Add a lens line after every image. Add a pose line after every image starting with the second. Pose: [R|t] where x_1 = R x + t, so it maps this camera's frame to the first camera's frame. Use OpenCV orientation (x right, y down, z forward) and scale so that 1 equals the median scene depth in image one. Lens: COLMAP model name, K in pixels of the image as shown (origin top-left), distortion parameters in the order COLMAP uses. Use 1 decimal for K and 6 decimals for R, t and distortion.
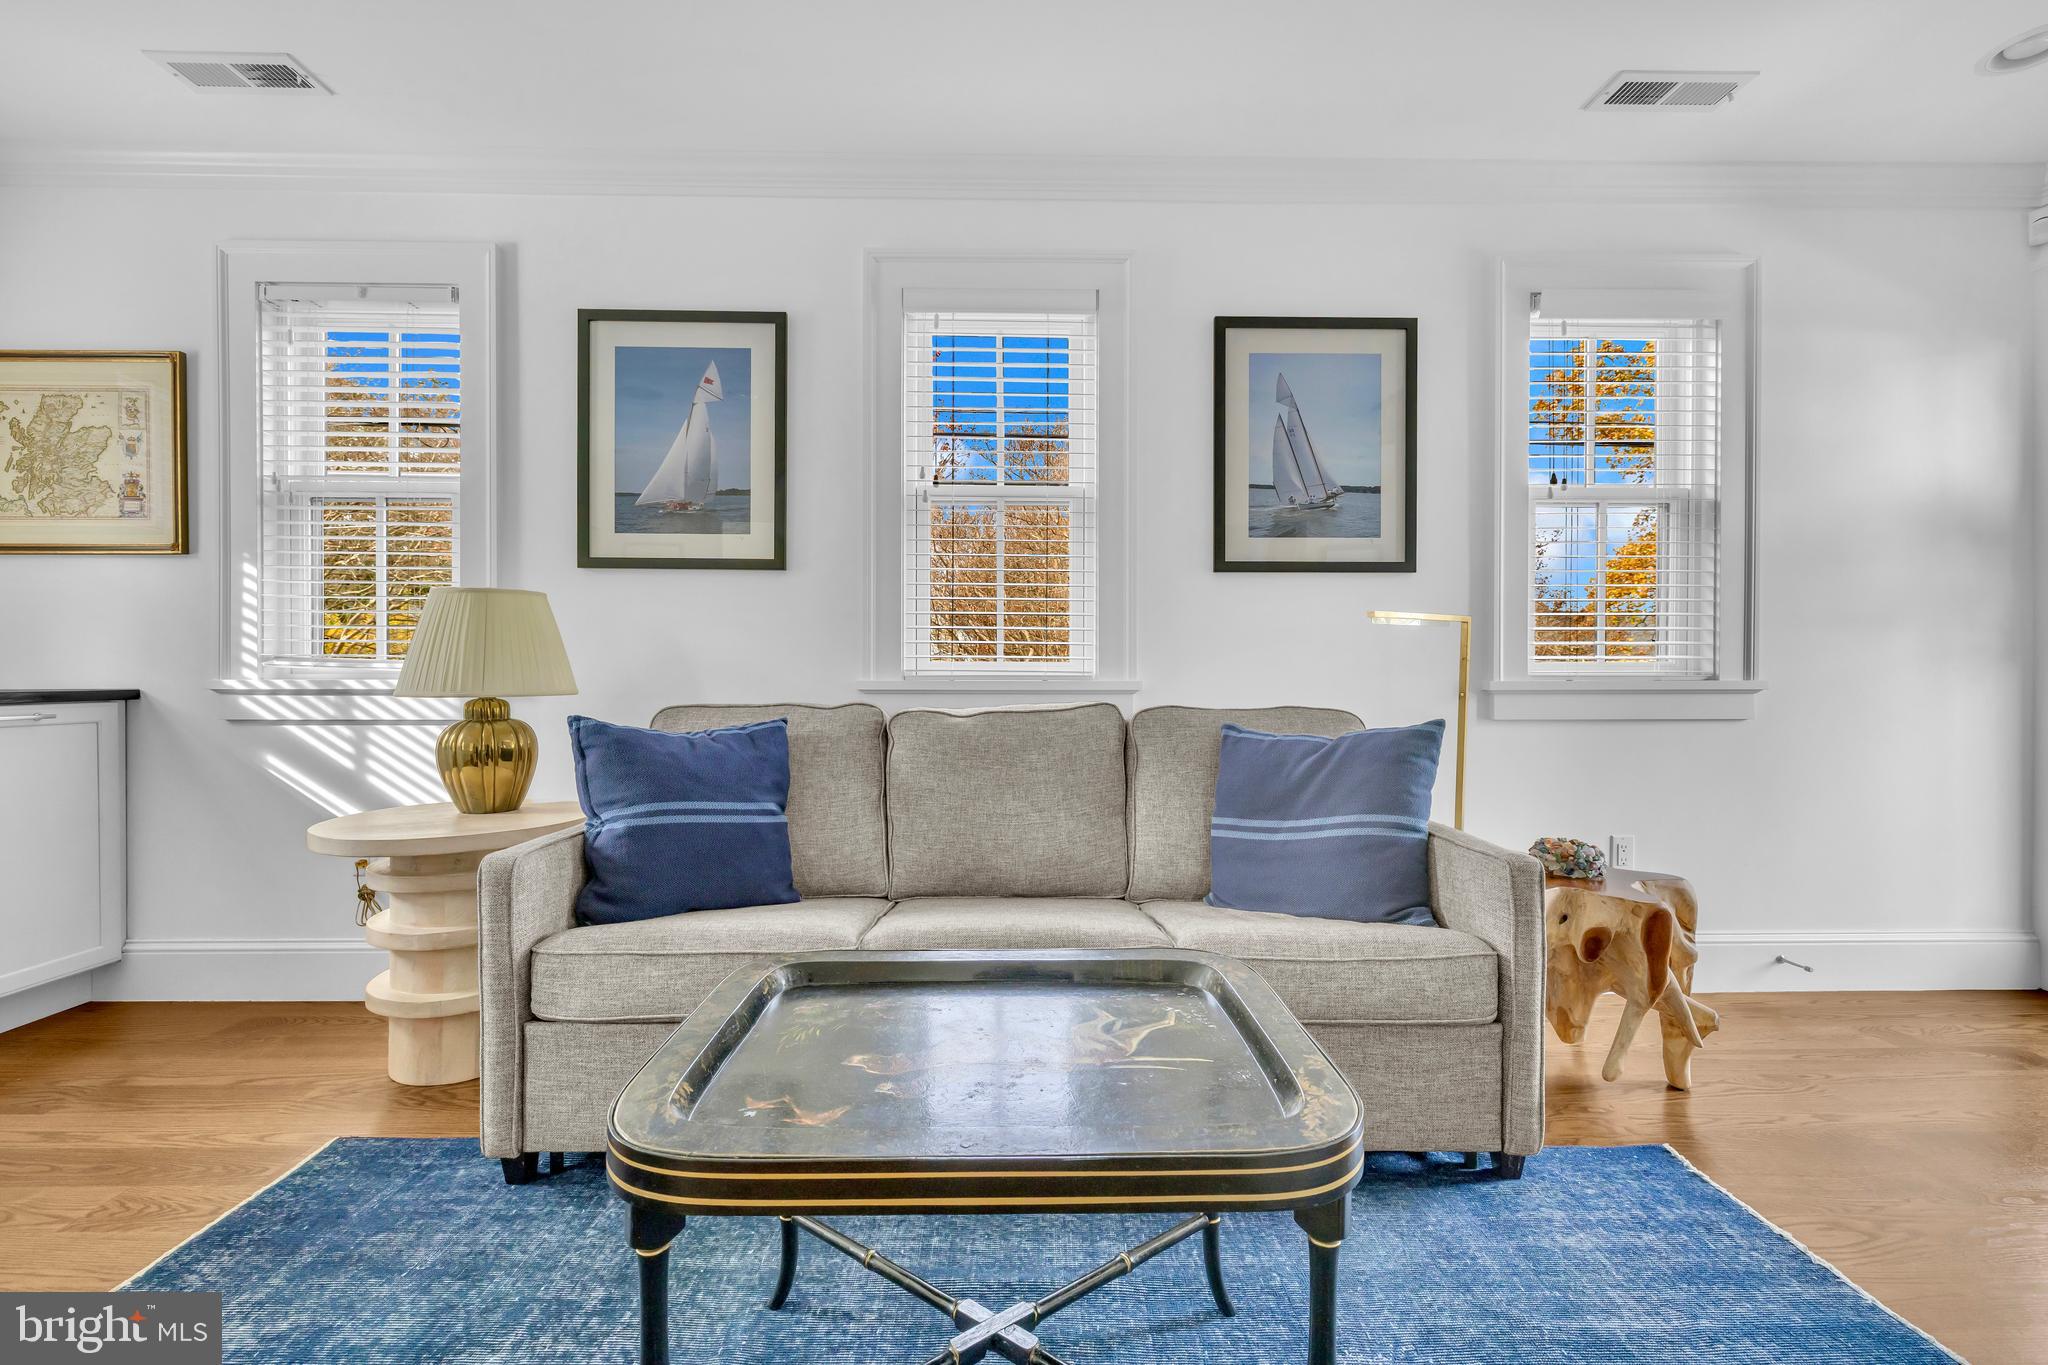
lens RADIAL K [[856.0, 0, 1018.8], [0, 856.0, 678.7], [0, 0, 1]] dist [-0.000430, 0.000020]
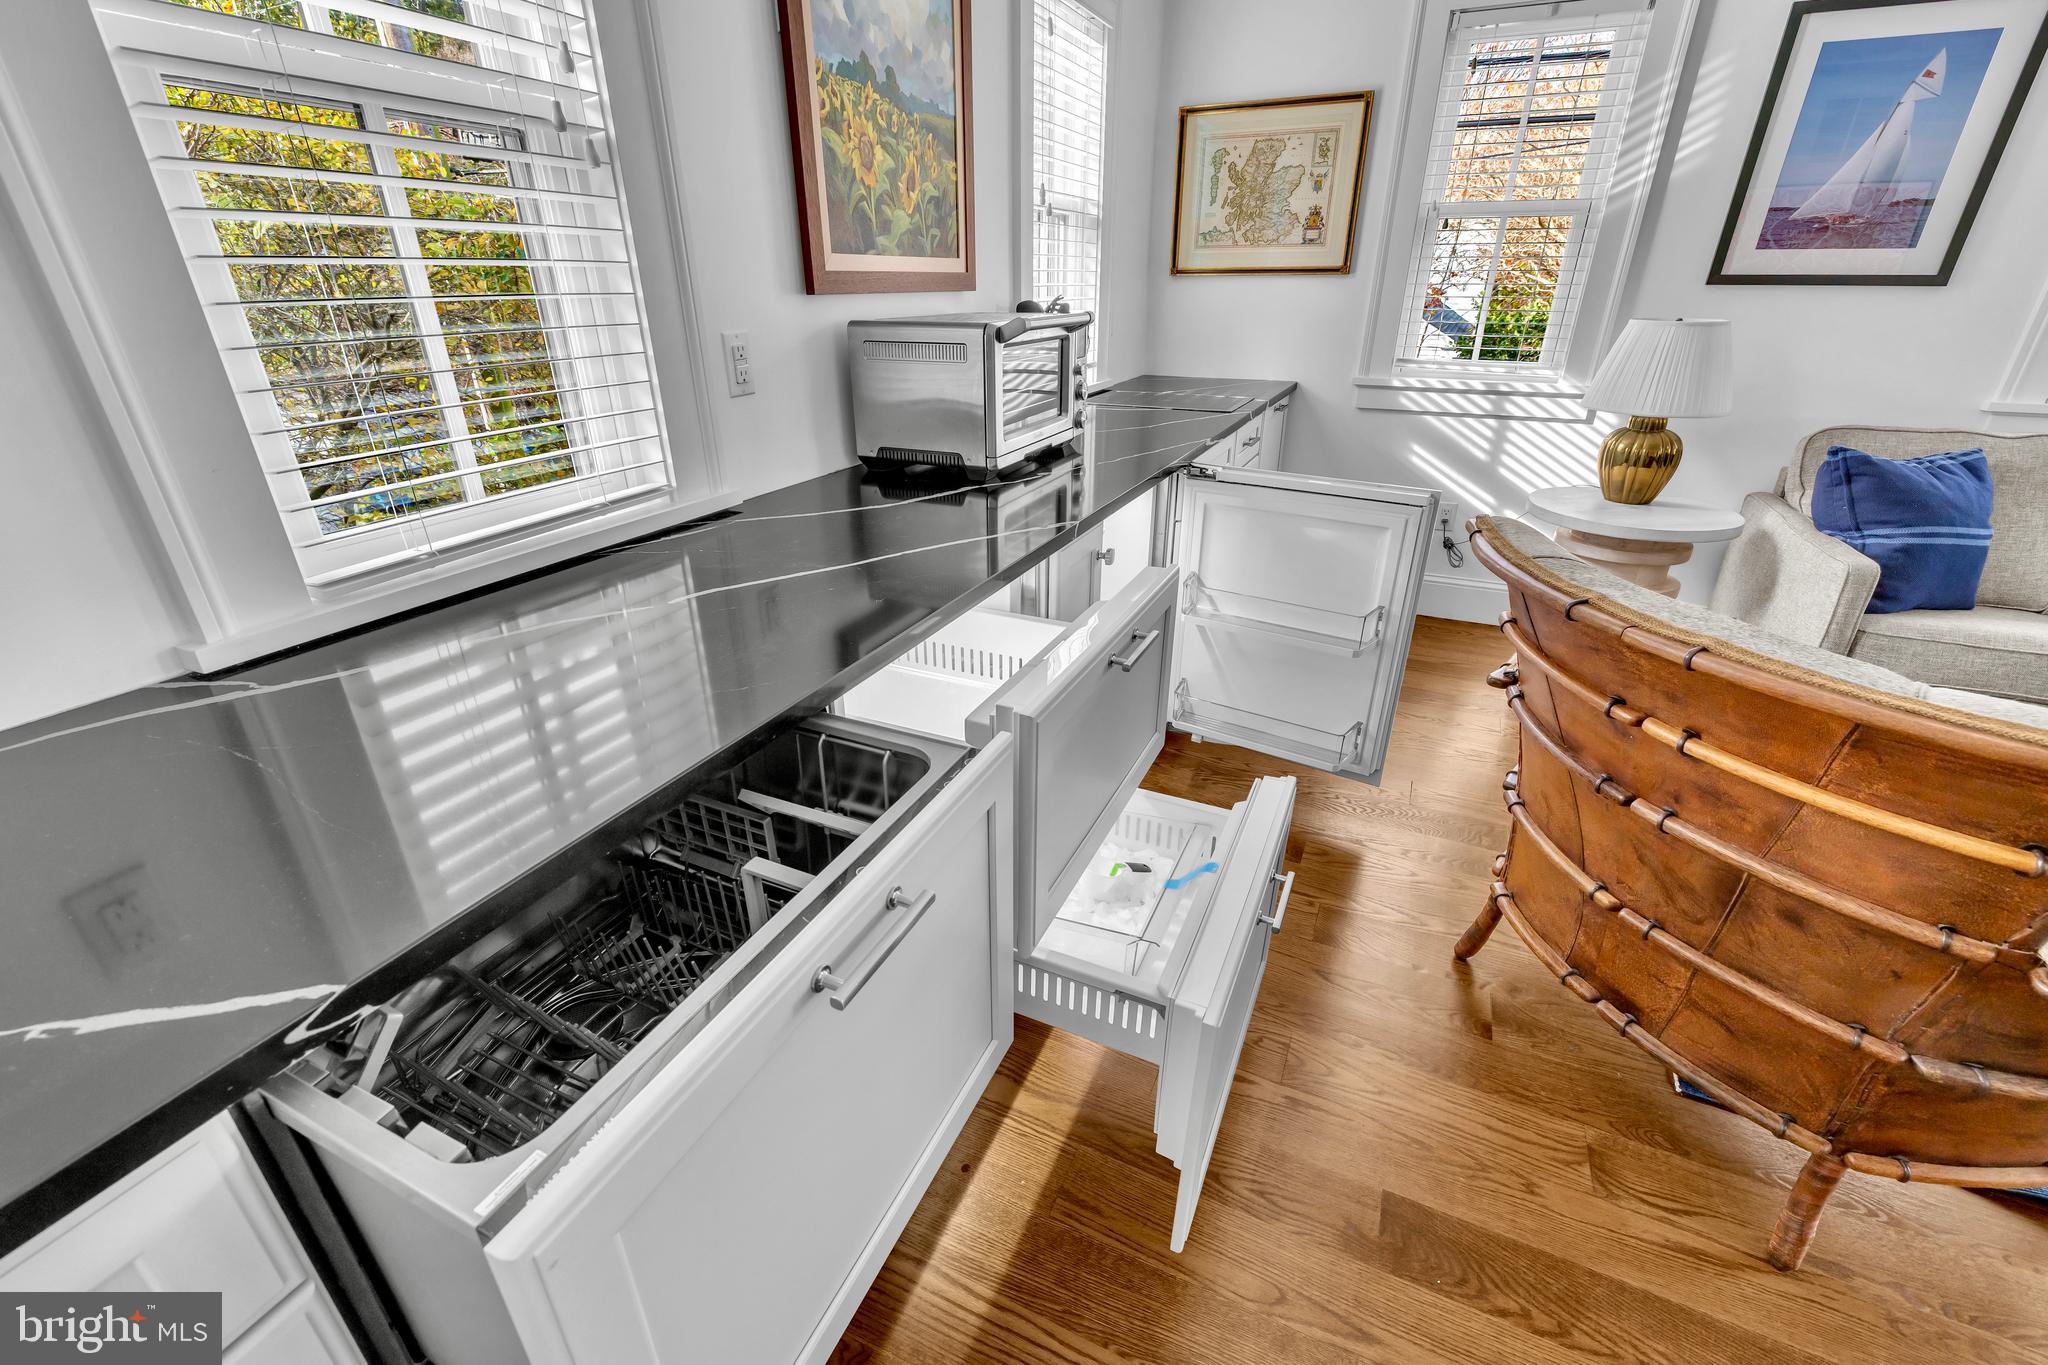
lens RADIAL K [[864.6, 0, 1019.2], [0, 864.6, 679.7], [0, 0, 1]] dist [0.002502, -0.000755]
pose [[0.895832, 0.184189, -0.404424, -0.776939], [0.003137, 0.907418, 0.420217, -0.141193], [0.444381, -0.377713, 0.812317, -0.533775]]
